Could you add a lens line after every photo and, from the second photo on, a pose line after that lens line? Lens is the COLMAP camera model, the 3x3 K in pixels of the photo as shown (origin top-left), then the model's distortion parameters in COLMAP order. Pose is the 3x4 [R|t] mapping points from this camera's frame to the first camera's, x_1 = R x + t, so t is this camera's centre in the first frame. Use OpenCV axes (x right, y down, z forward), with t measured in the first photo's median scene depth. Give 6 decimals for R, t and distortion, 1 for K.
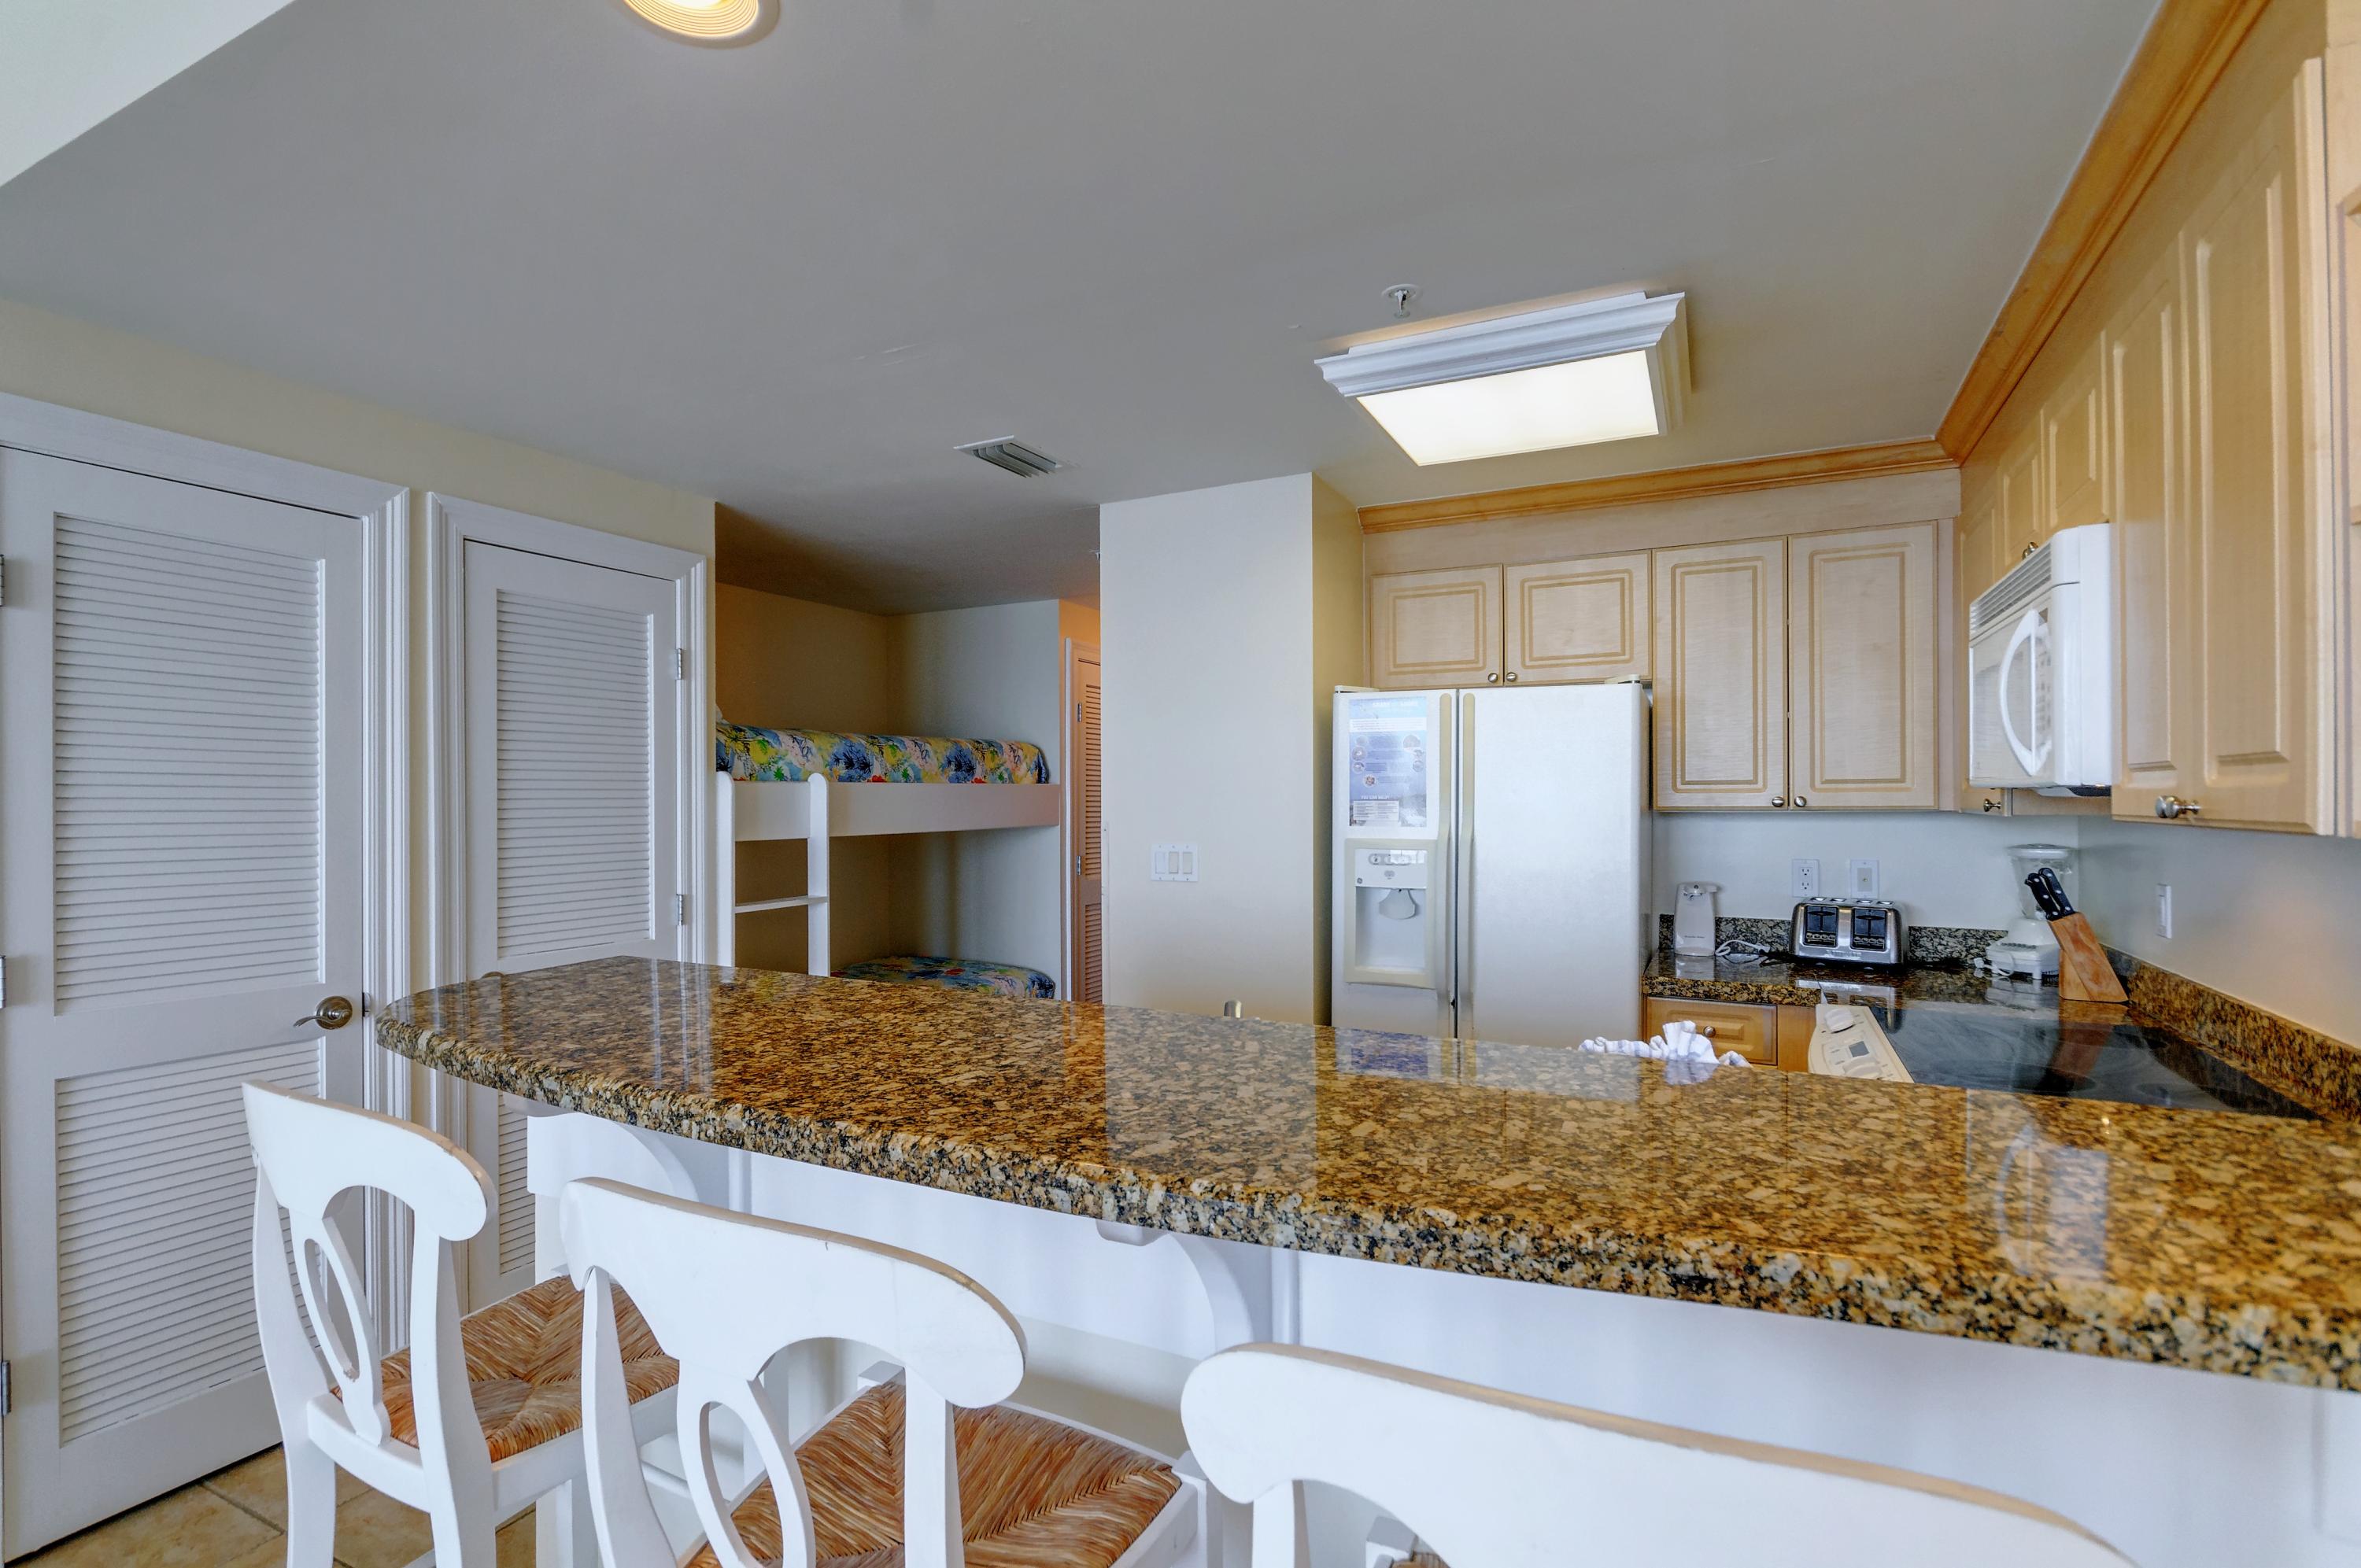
lens RADIAL K [[1110.0, 0, 1180.1], [0, 1110.0, 790.2], [0, 0, 1]] dist [0.002757, 0.000049]
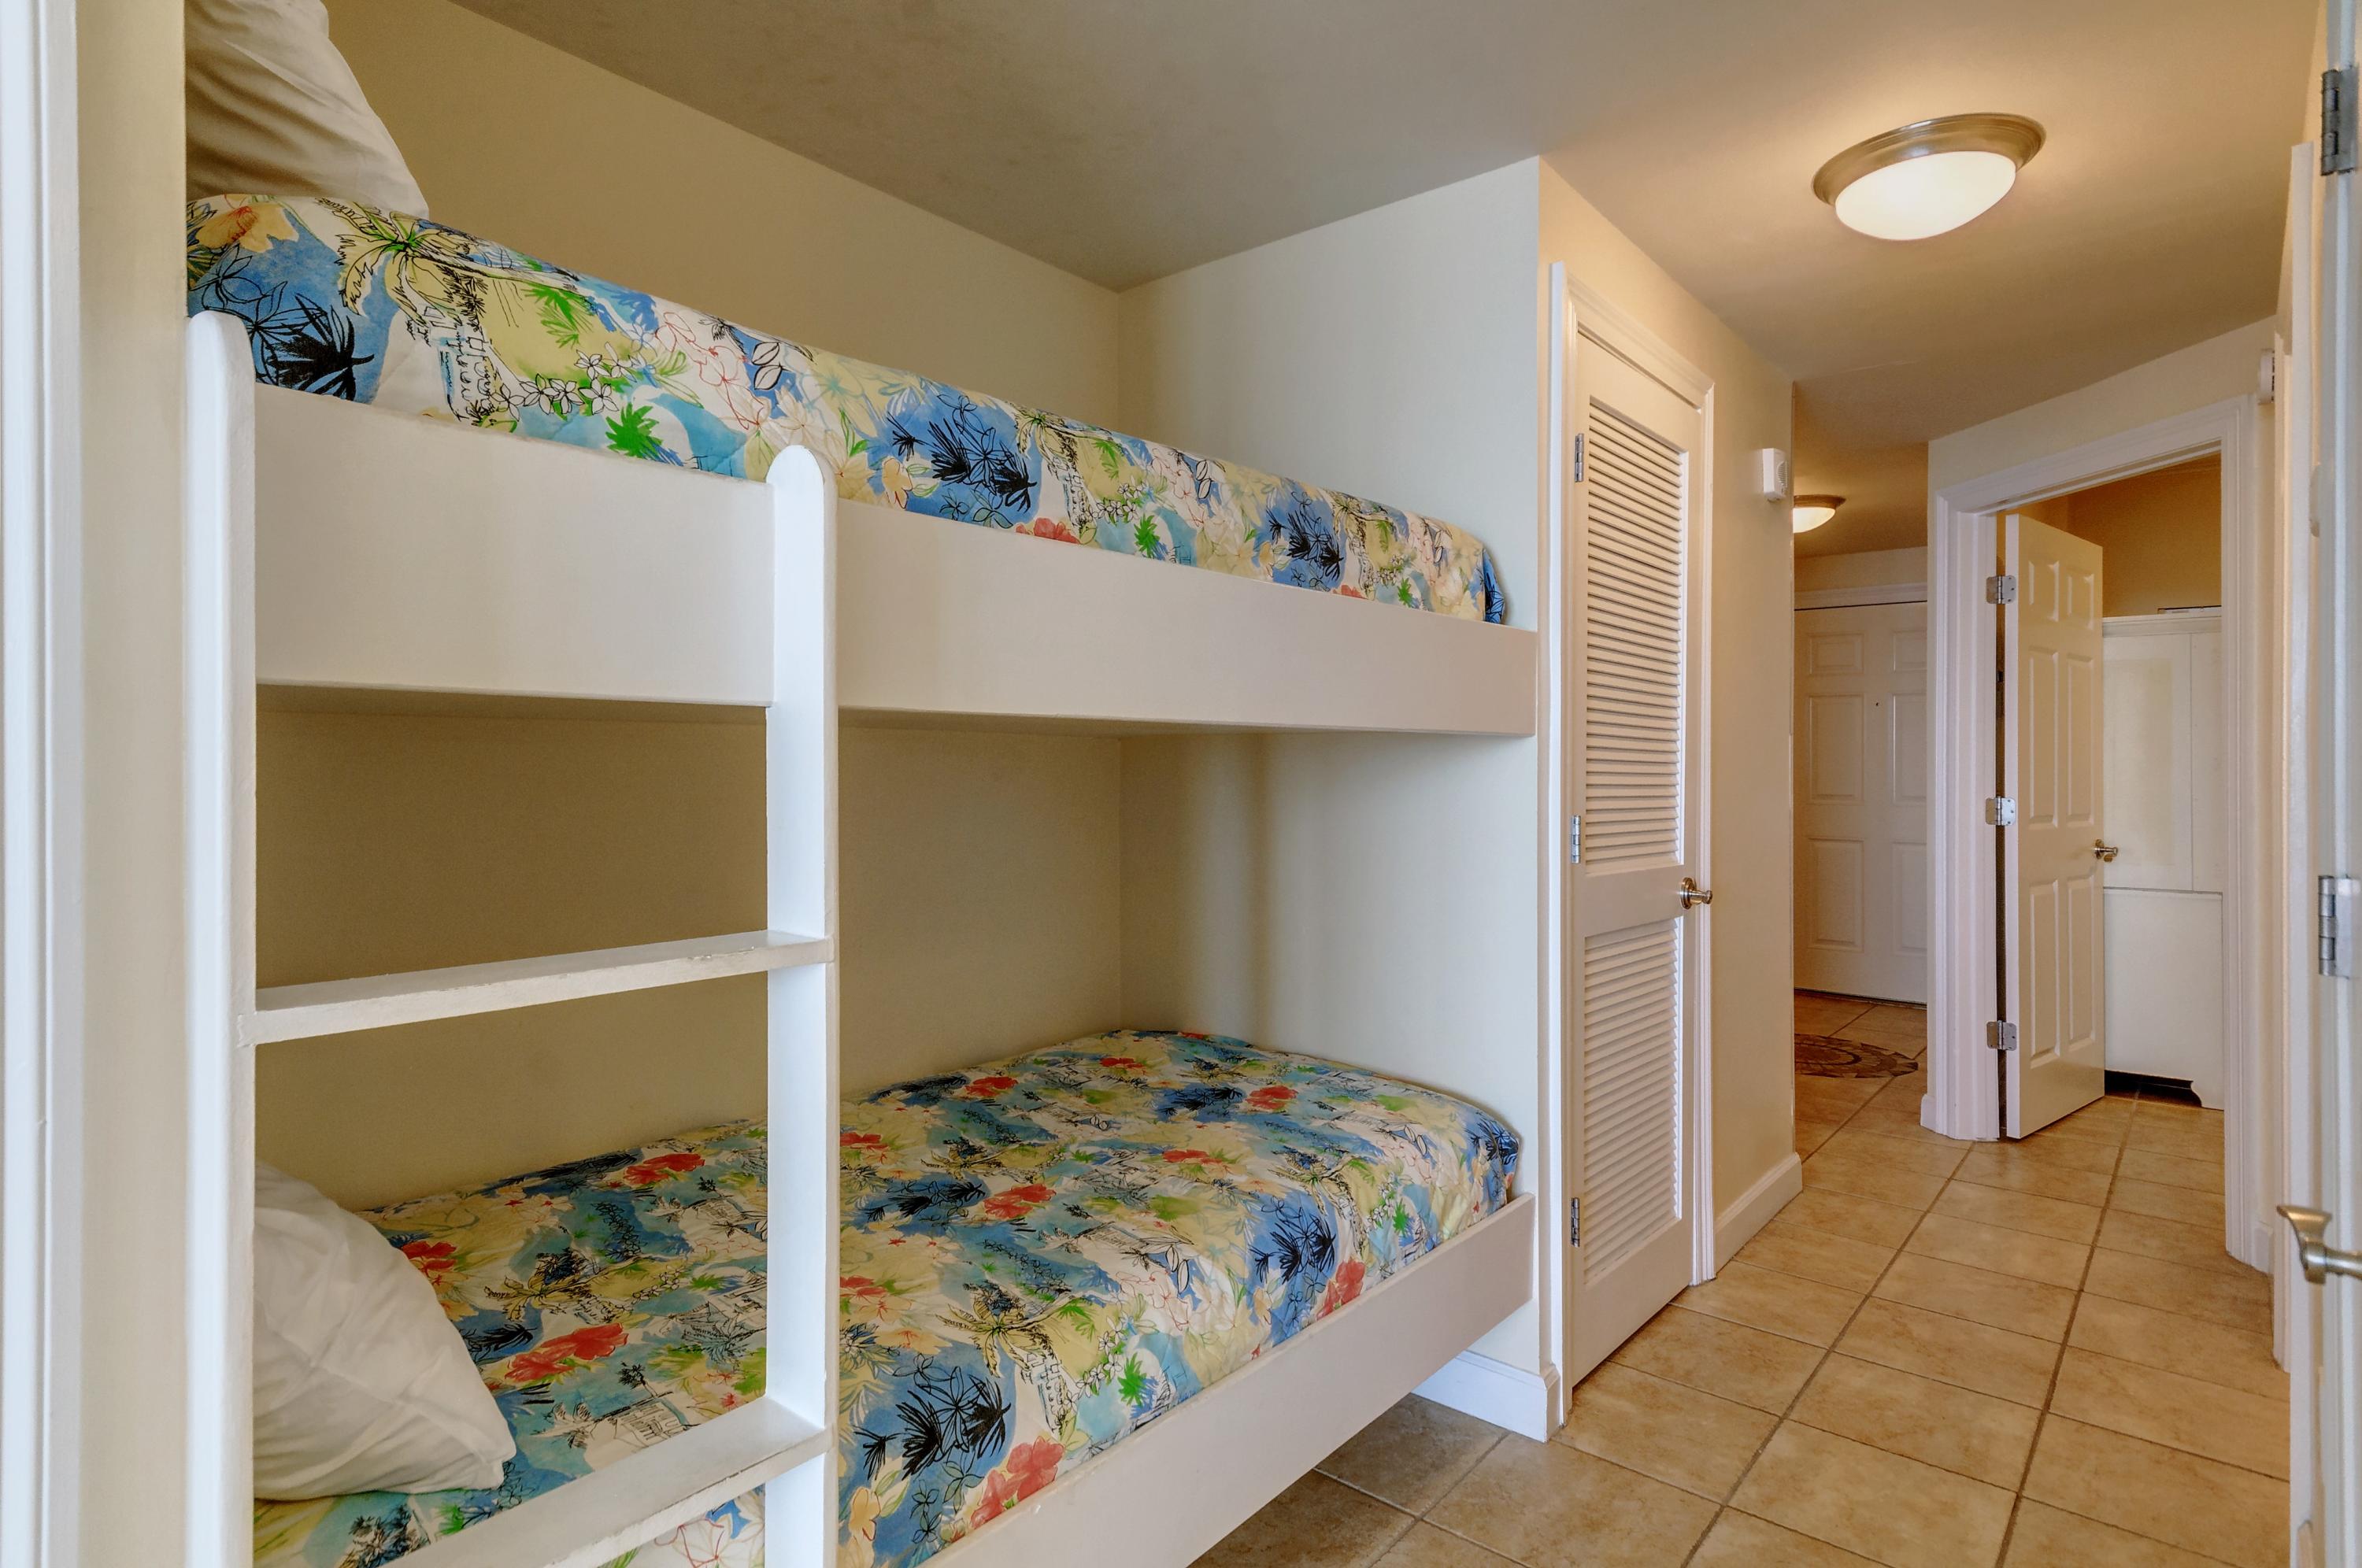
lens RADIAL K [[1256.8, 0, 1177.7], [0, 1256.8, 772.1], [0, 0, 1]] dist [-0.000742, -0.000033]
pose [[0.971887, 0.010422, -0.235219, -0.149734], [-0.006817, 0.999847, 0.016132, 0.045350], [0.235351, -0.014075, 0.971809, 0.634862]]
